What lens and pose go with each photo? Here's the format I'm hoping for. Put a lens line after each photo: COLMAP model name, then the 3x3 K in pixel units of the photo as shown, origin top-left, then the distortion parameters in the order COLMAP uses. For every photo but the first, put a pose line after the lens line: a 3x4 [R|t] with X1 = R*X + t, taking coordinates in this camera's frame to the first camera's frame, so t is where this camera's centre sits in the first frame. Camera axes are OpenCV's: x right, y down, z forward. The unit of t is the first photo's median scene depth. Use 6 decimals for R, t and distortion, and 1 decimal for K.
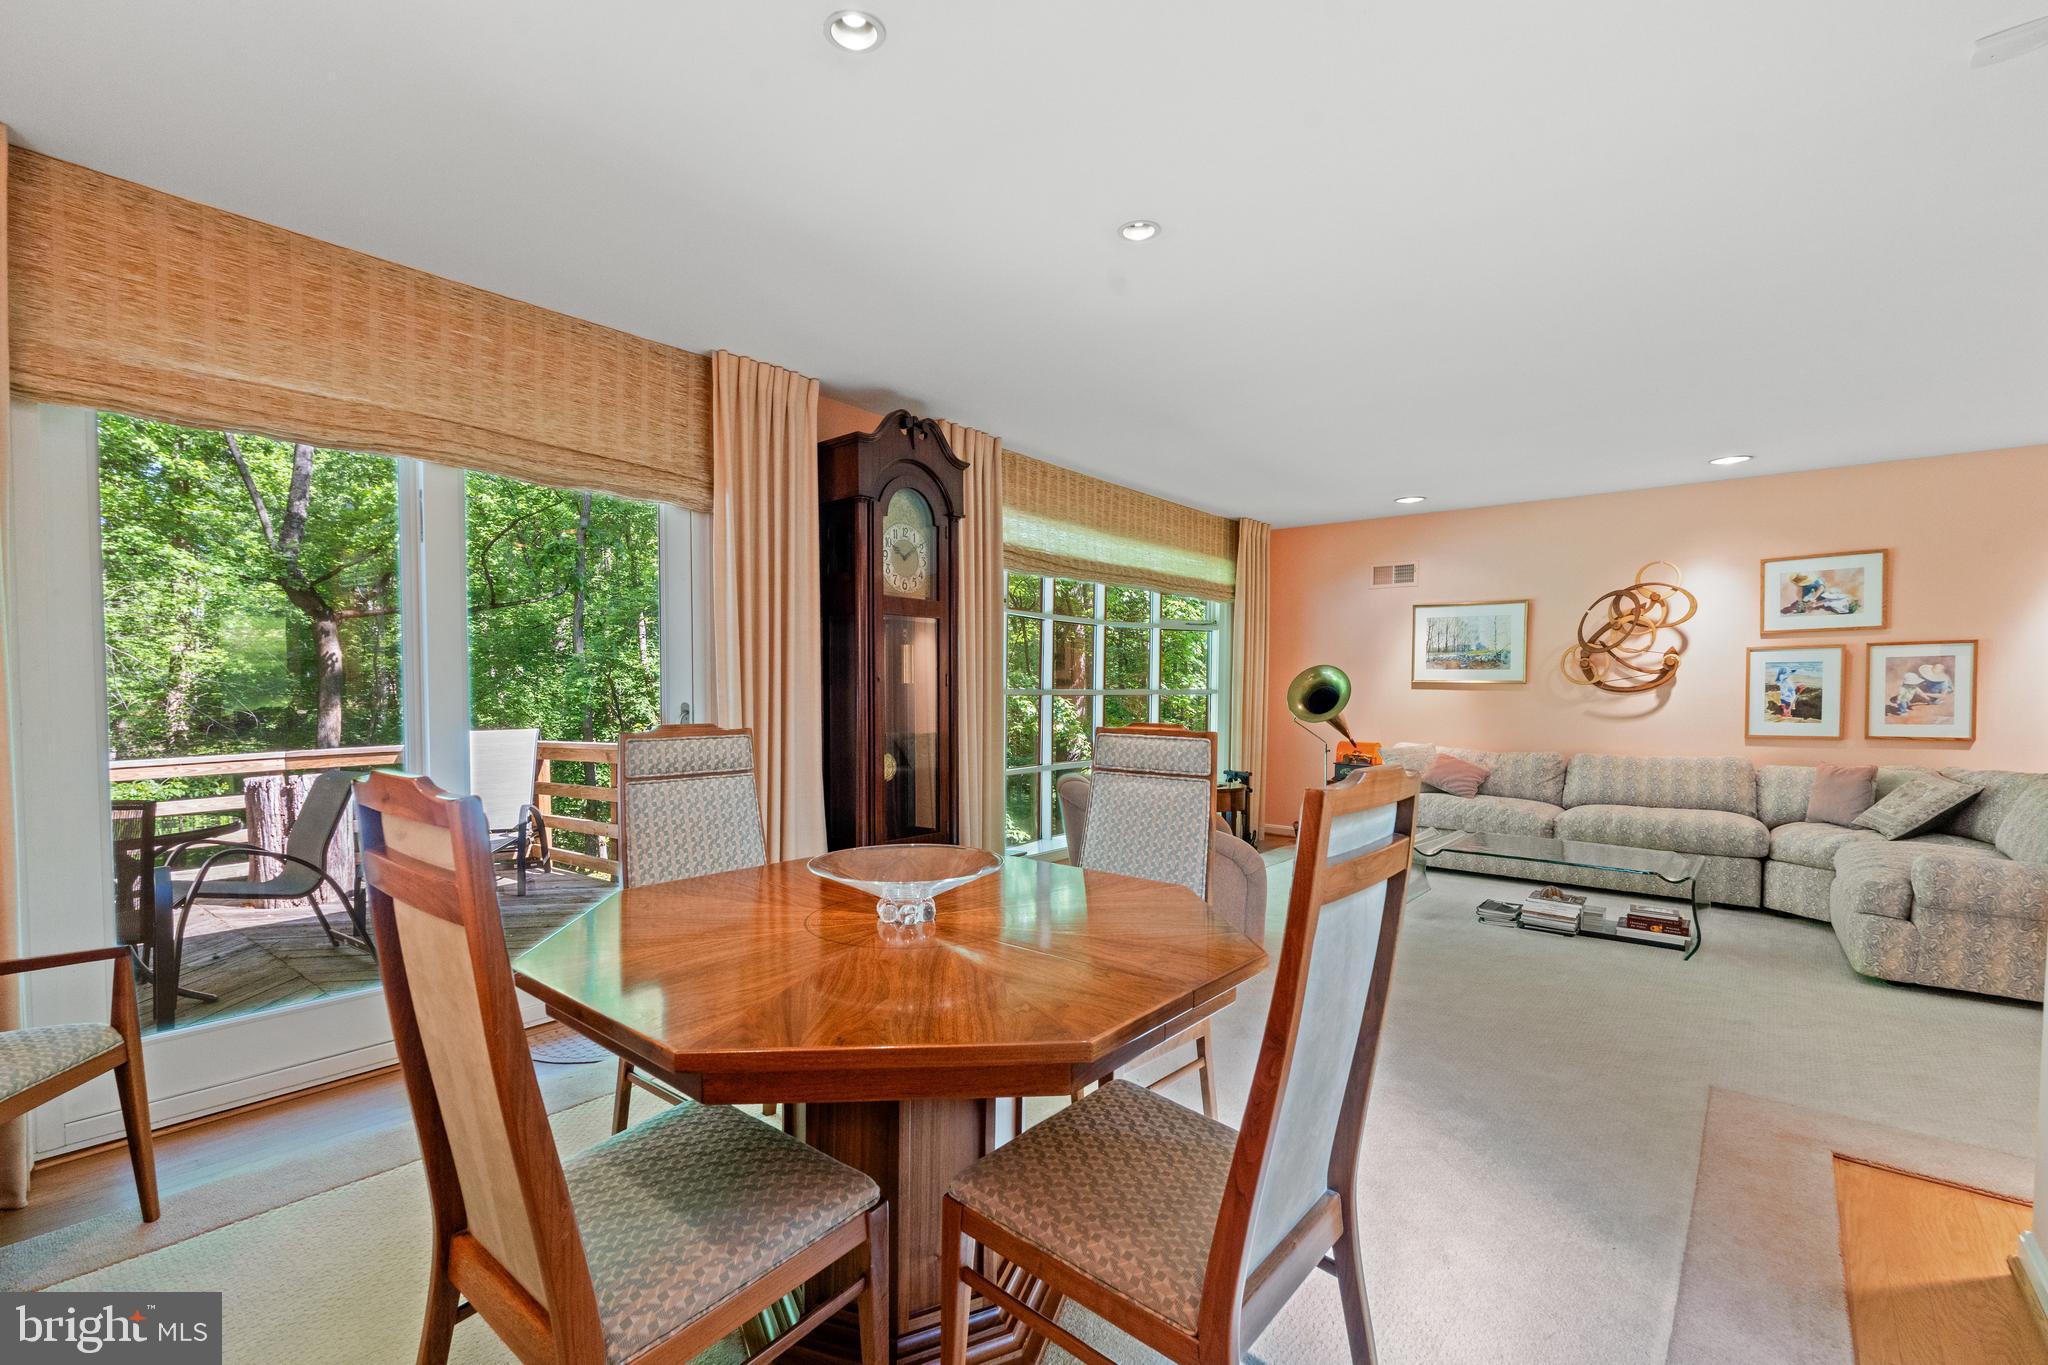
lens RADIAL K [[900.7, 0, 1025.2], [0, 900.7, 711.1], [0, 0, 1]] dist [-0.003763, -0.000521]
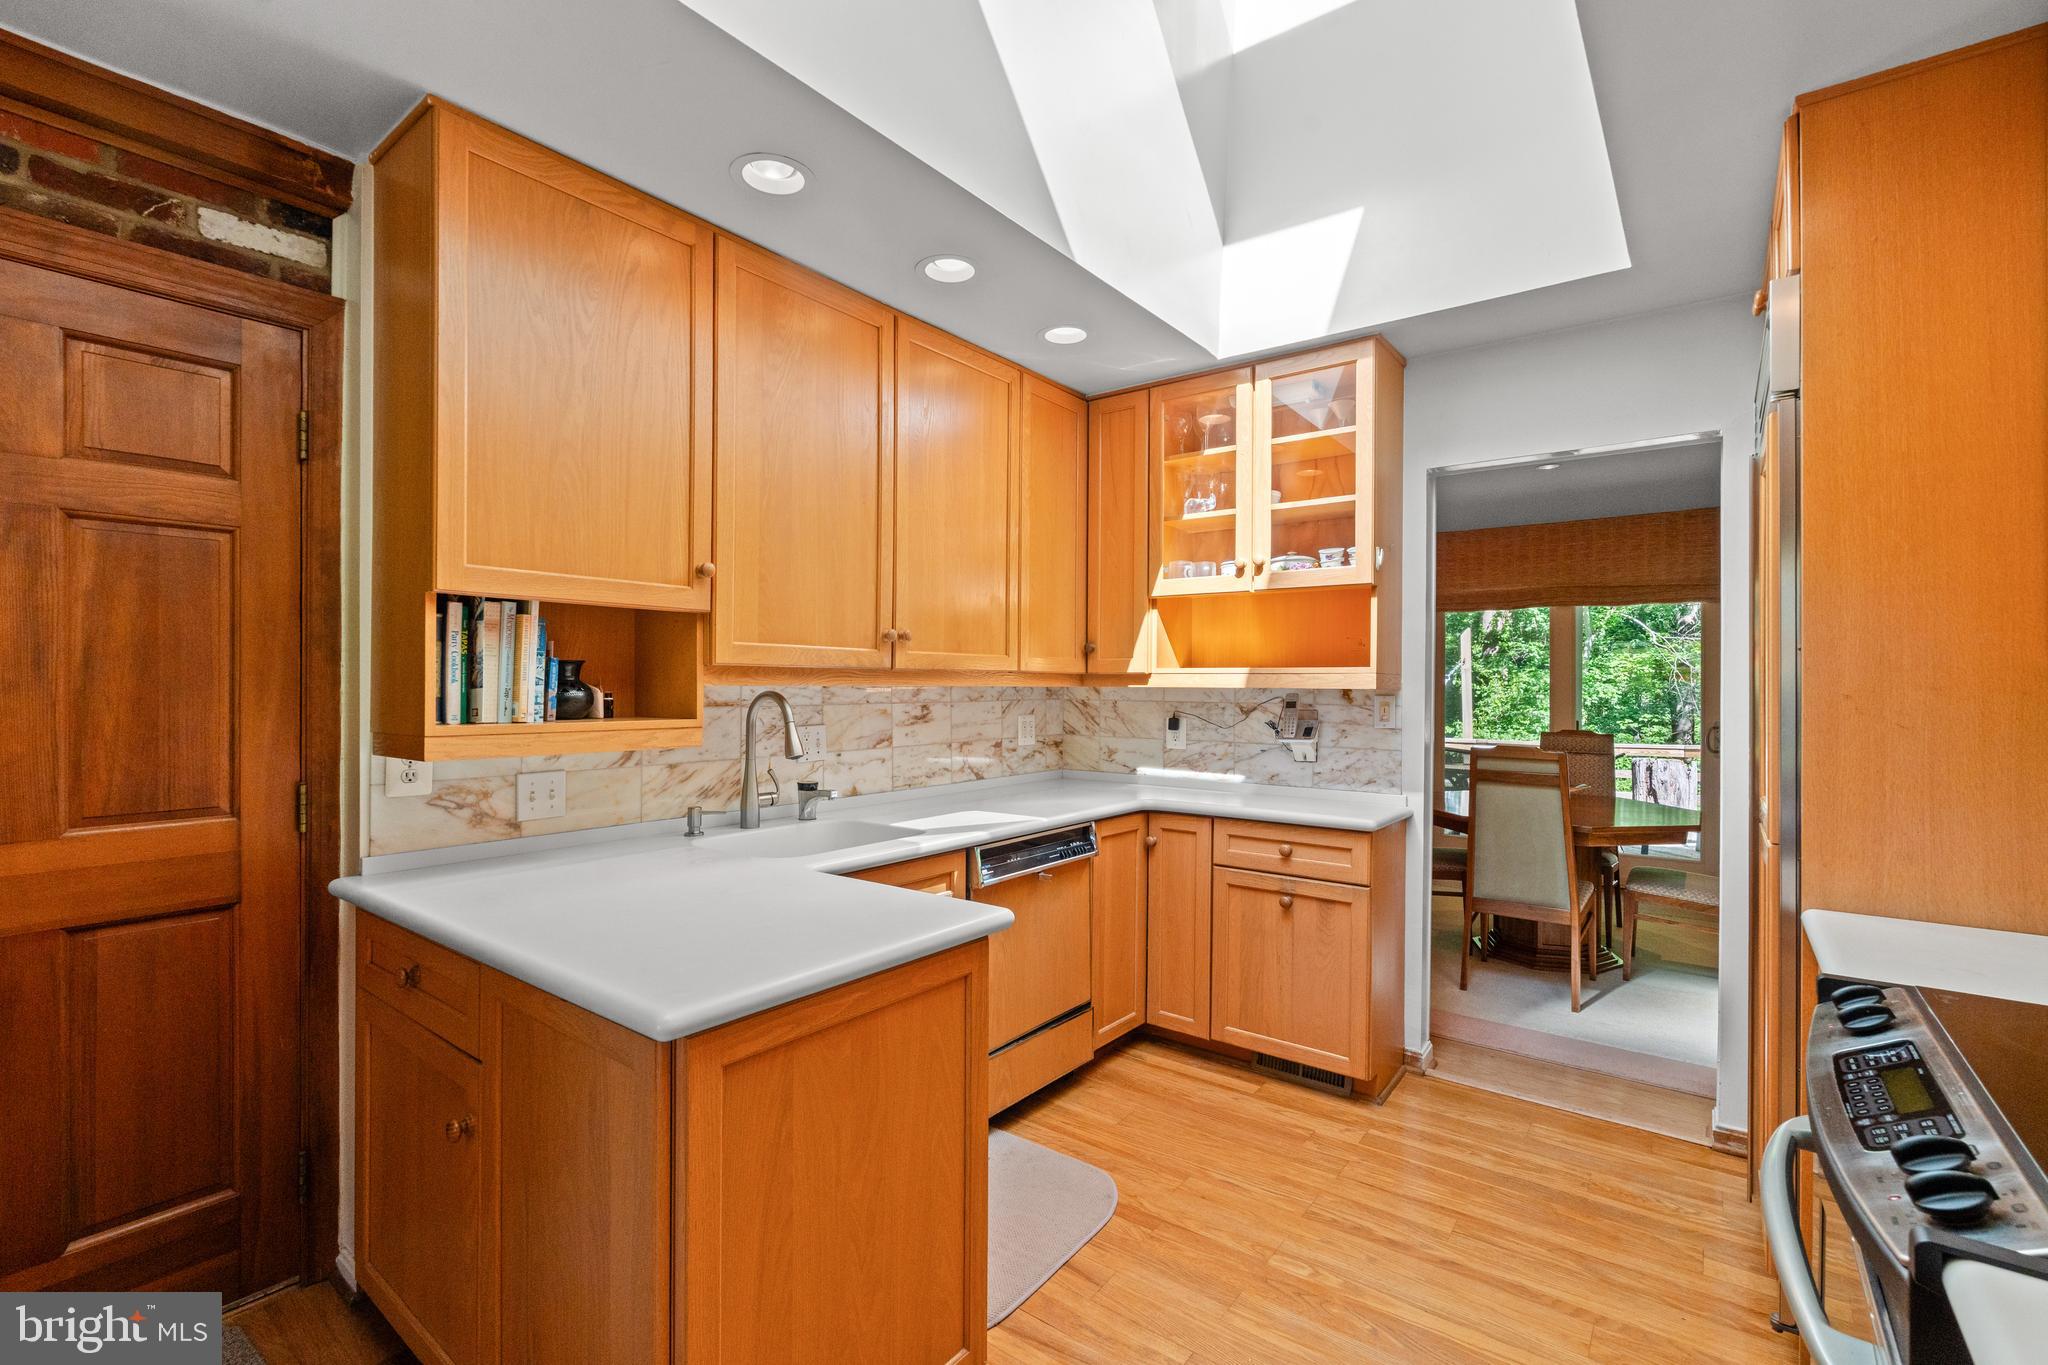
lens RADIAL K [[900.7, 0, 1017.7], [0, 900.7, 683.4], [0, 0, 1]] dist [-0.003763, -0.000521]
pose [[0.037453, 0.000444, -0.999298, 1.313585], [-0.032276, 0.999479, -0.000766, -0.039580], [0.998777, 0.032282, 0.037447, -0.345573]]
